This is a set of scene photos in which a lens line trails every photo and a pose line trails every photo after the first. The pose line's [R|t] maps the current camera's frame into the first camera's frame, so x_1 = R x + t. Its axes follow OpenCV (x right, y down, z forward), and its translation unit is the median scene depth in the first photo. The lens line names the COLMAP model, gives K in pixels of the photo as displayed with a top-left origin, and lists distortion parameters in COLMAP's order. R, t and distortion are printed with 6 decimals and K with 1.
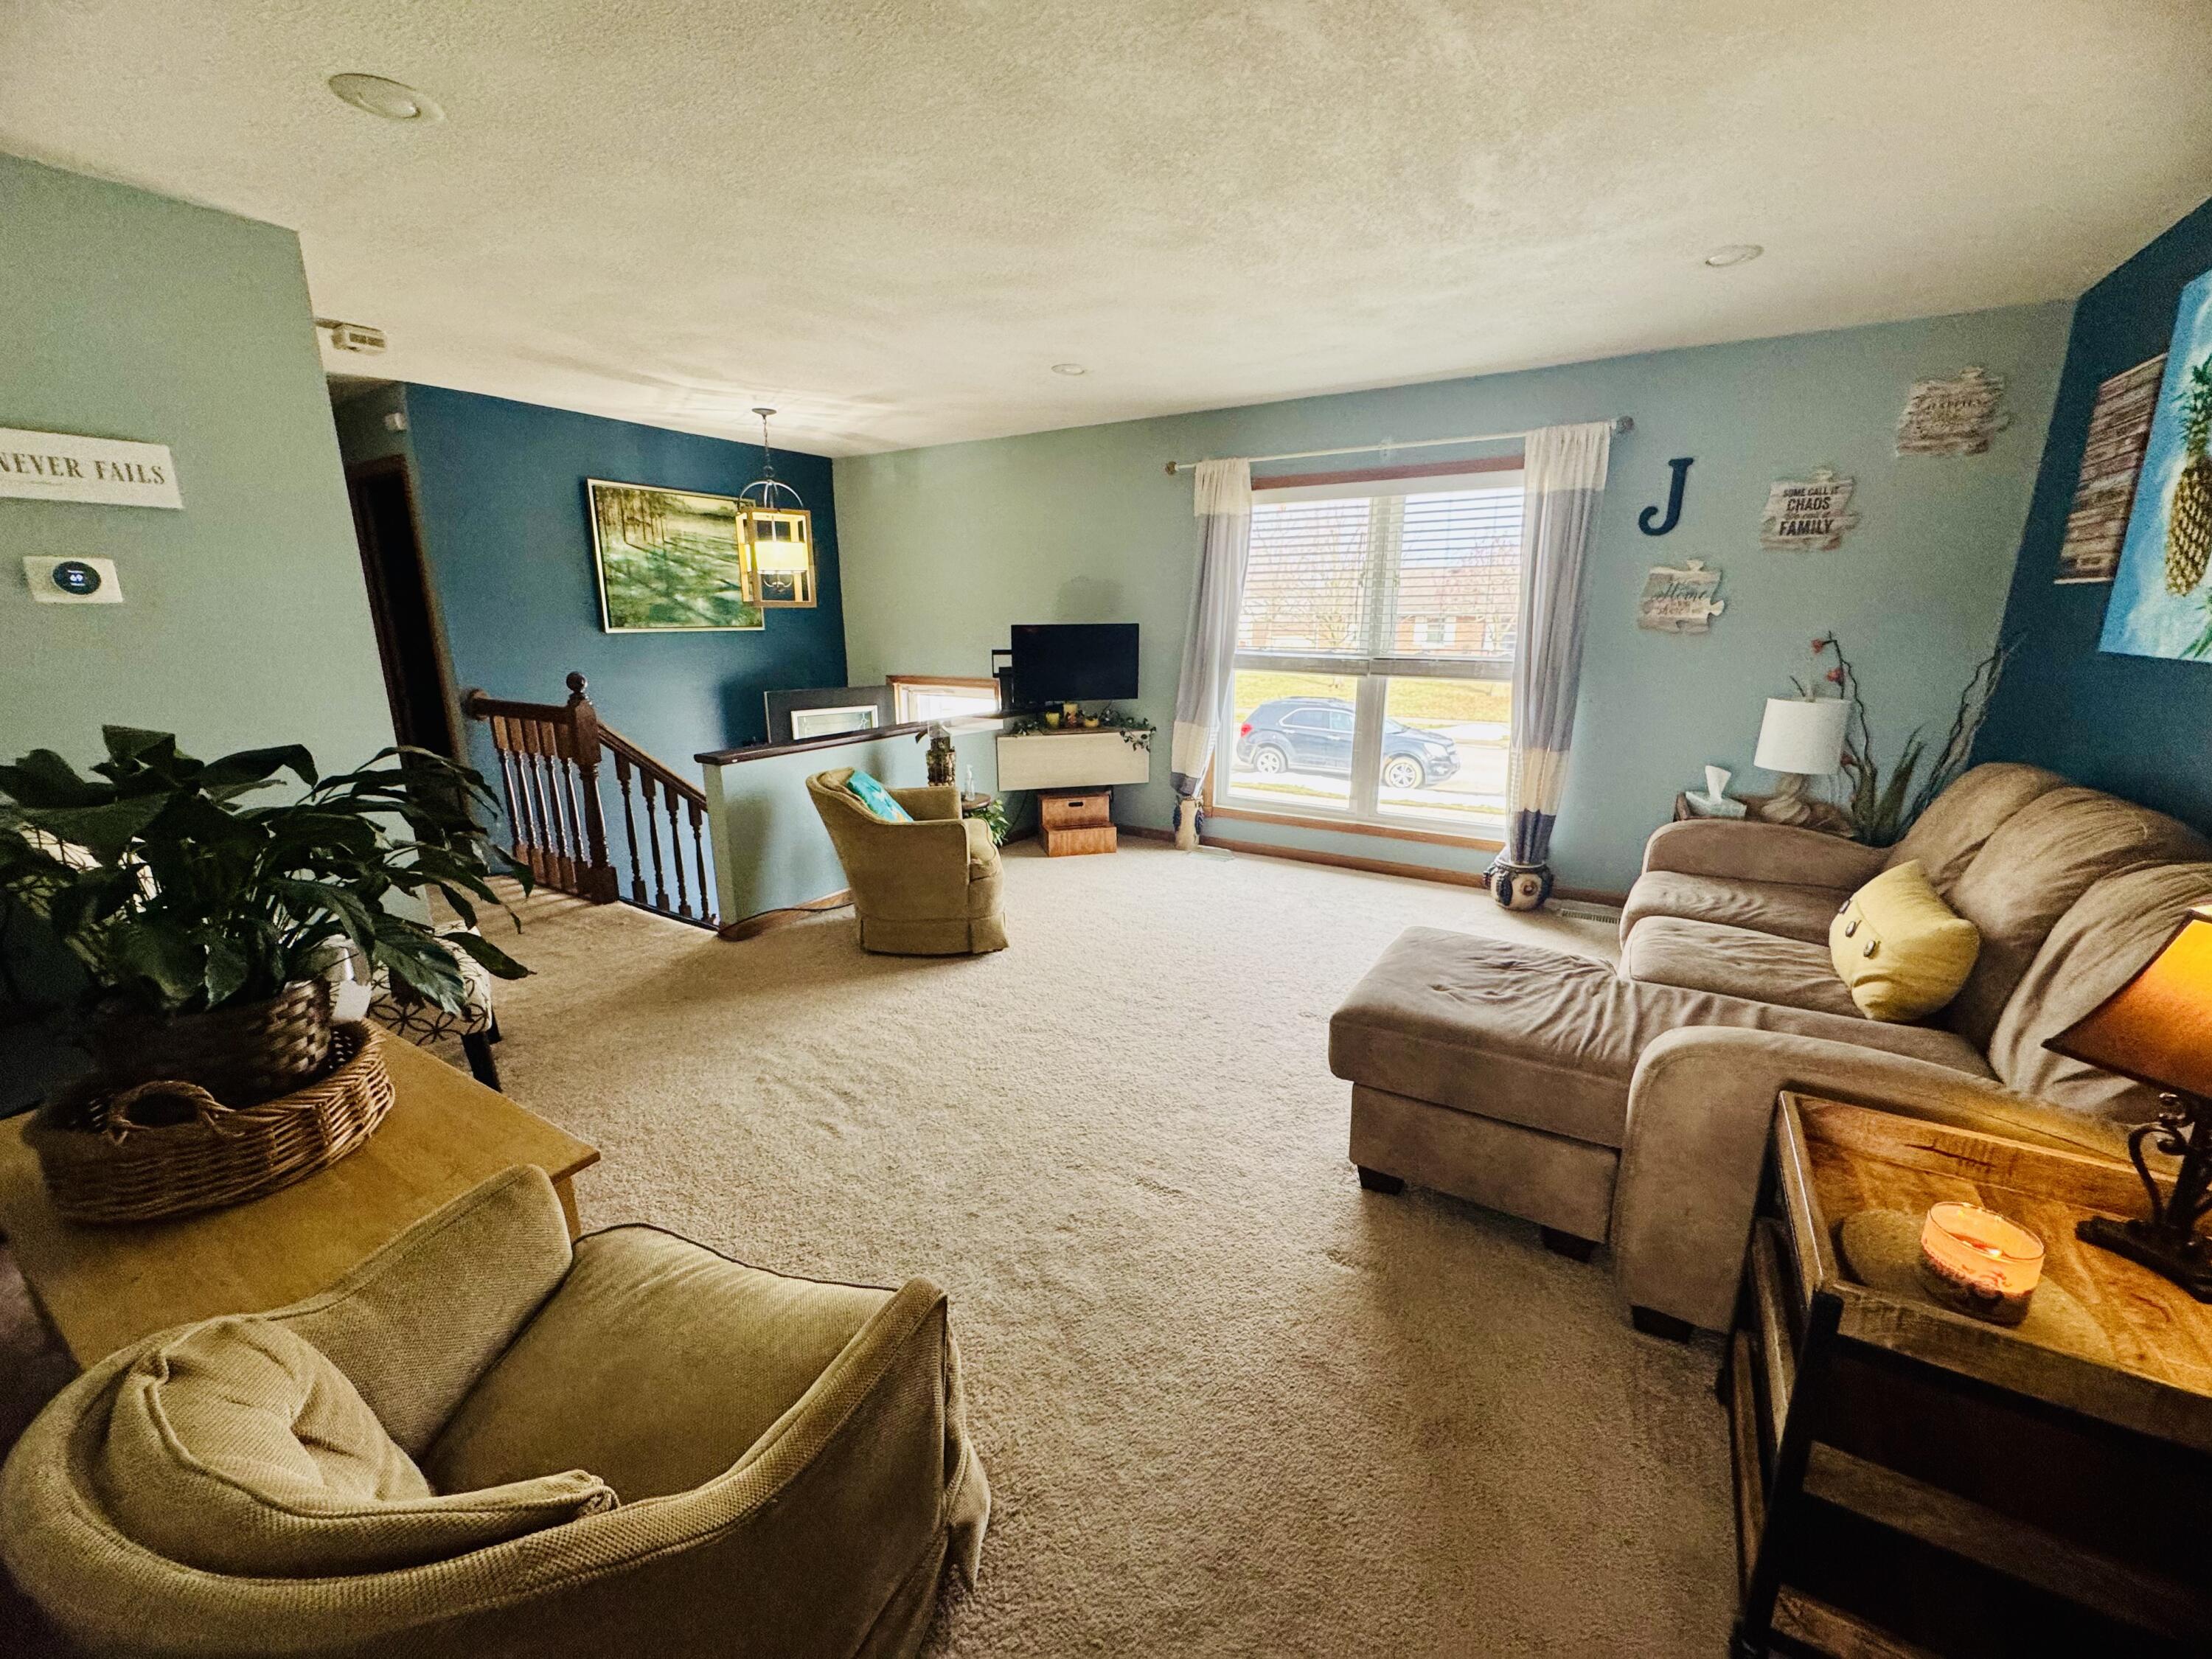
lens RADIAL K [[879.5, 0, 1105.5], [0, 879.5, 819.6], [0, 0, 1]] dist [-0.002074, 0.000032]
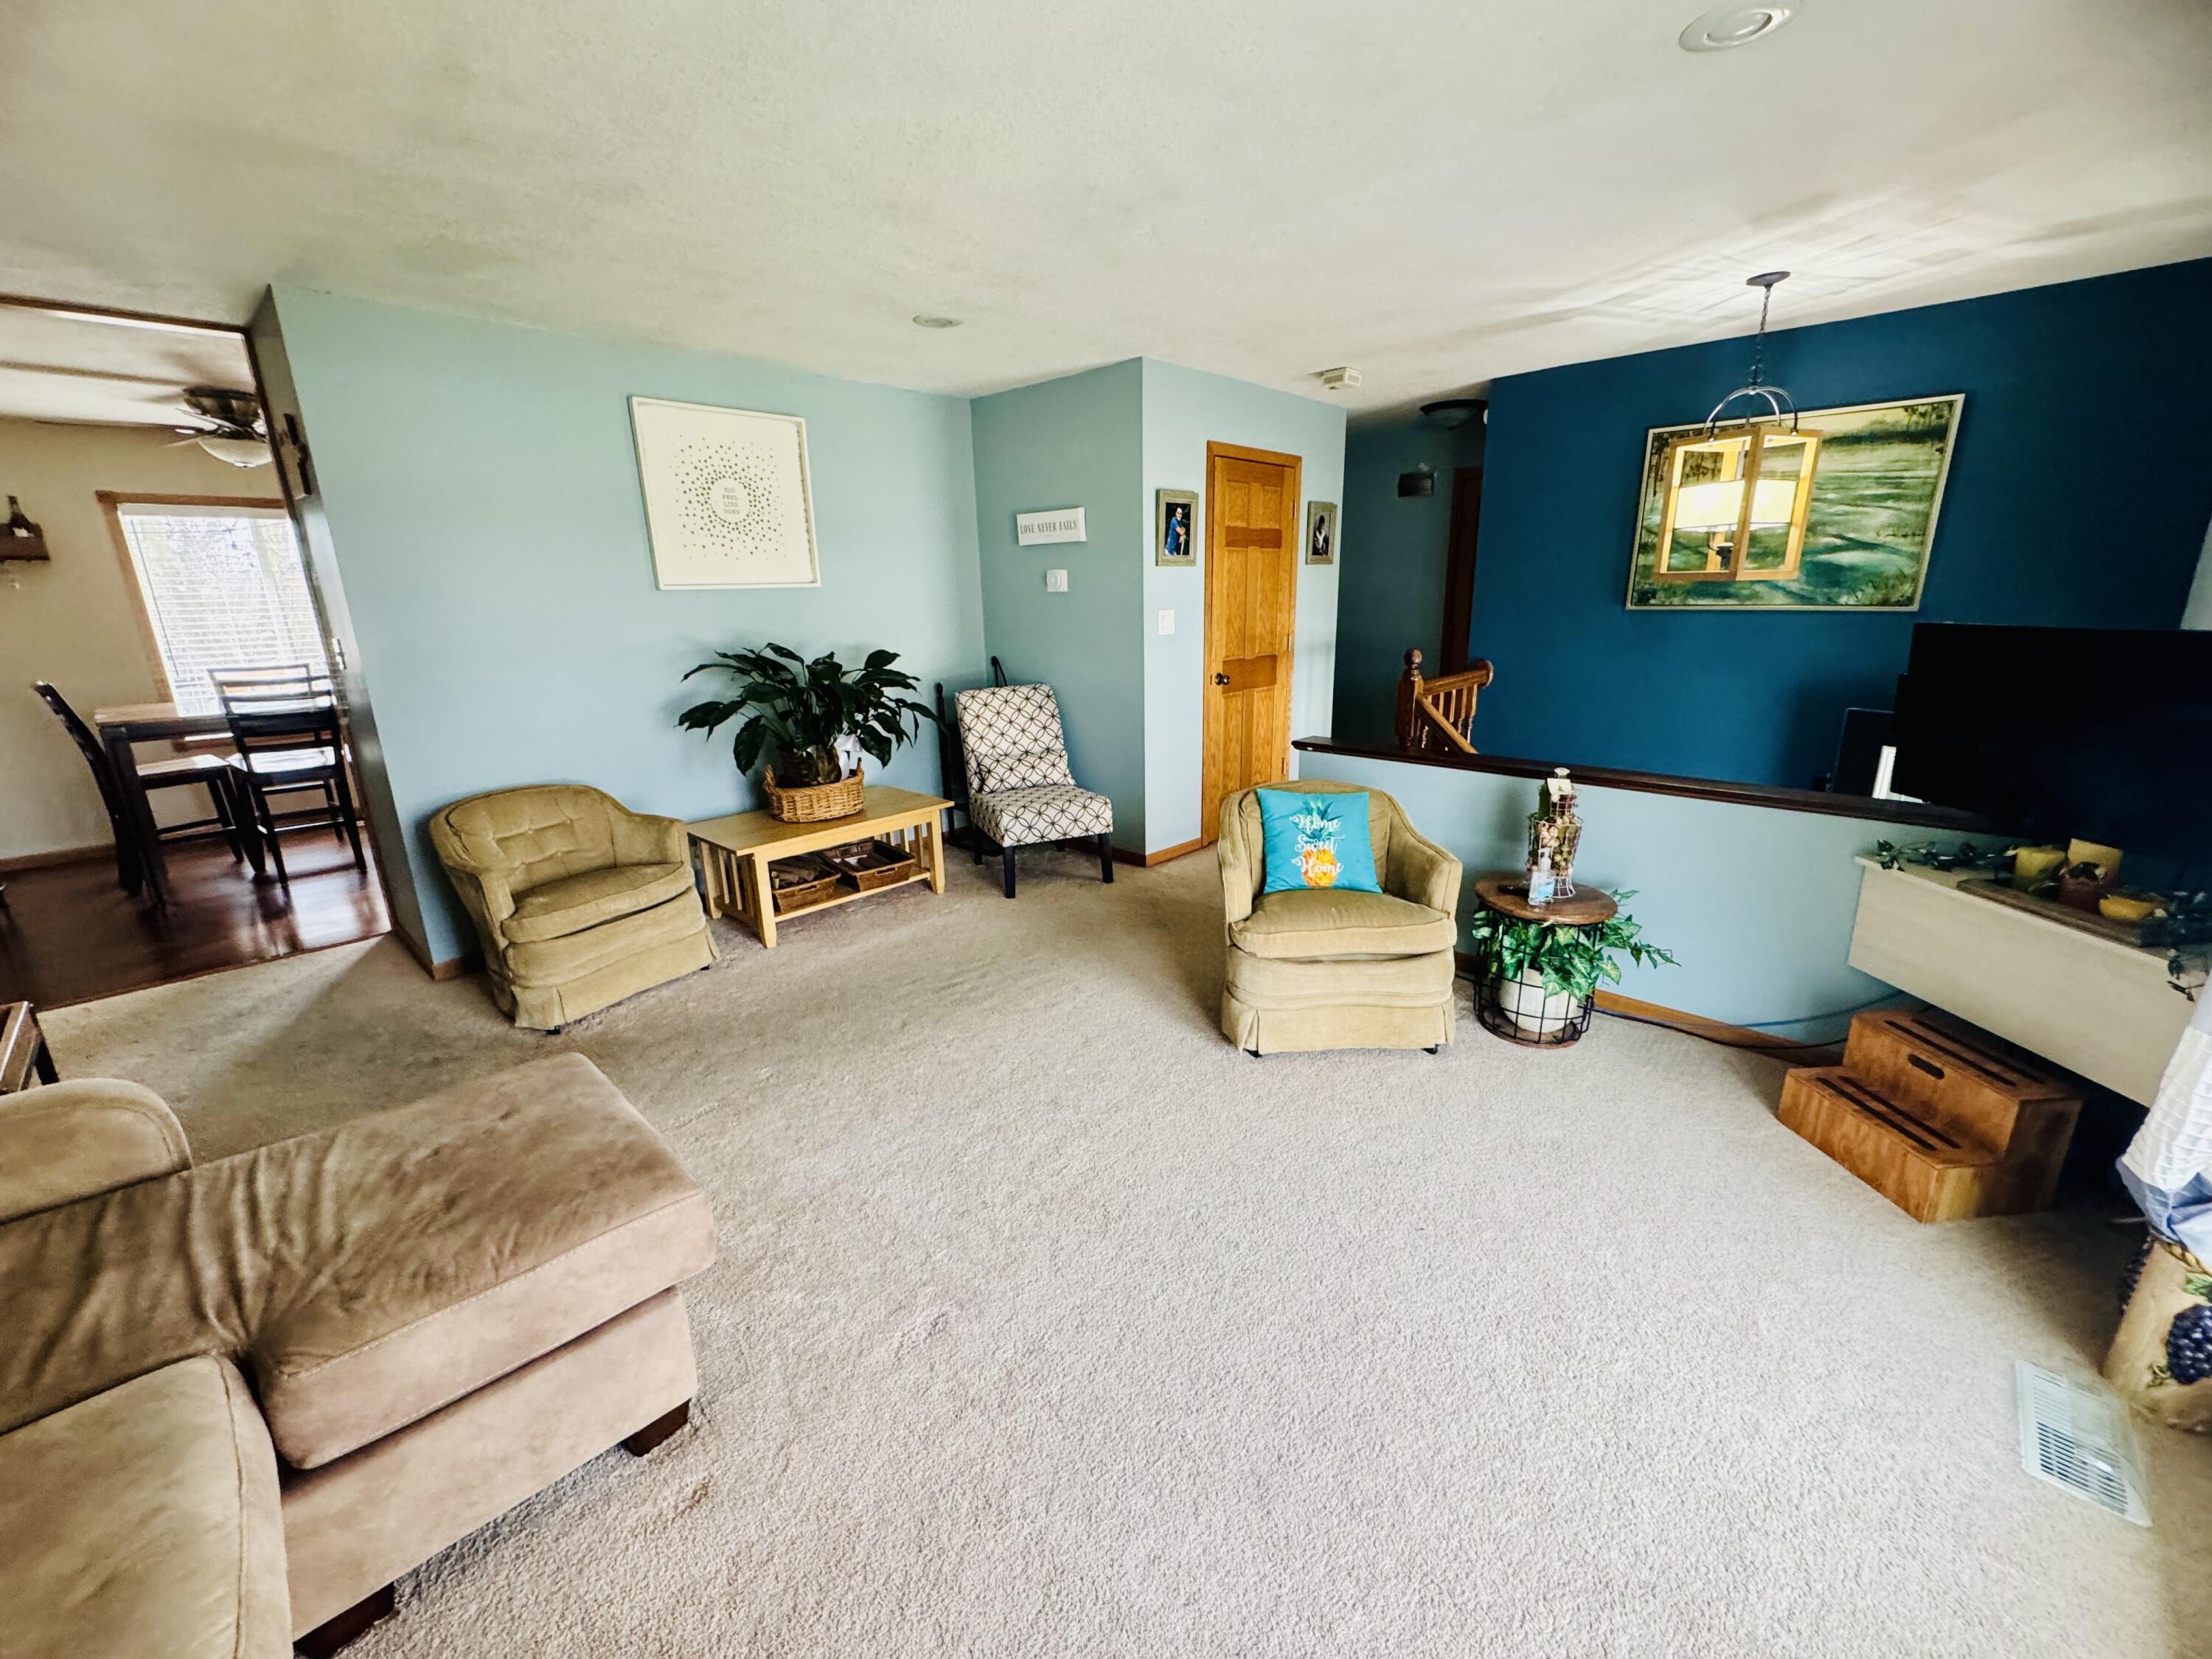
lens RADIAL K [[879.5, 0, 1100.8], [0, 879.5, 822.8], [0, 0, 1]] dist [-0.002074, 0.000032]
pose [[-0.196788, 0.260206, -0.945287, 0.565811], [-0.204684, 0.931992, 0.299157, -0.236063], [0.958842, 0.252356, -0.130145, 0.929635]]
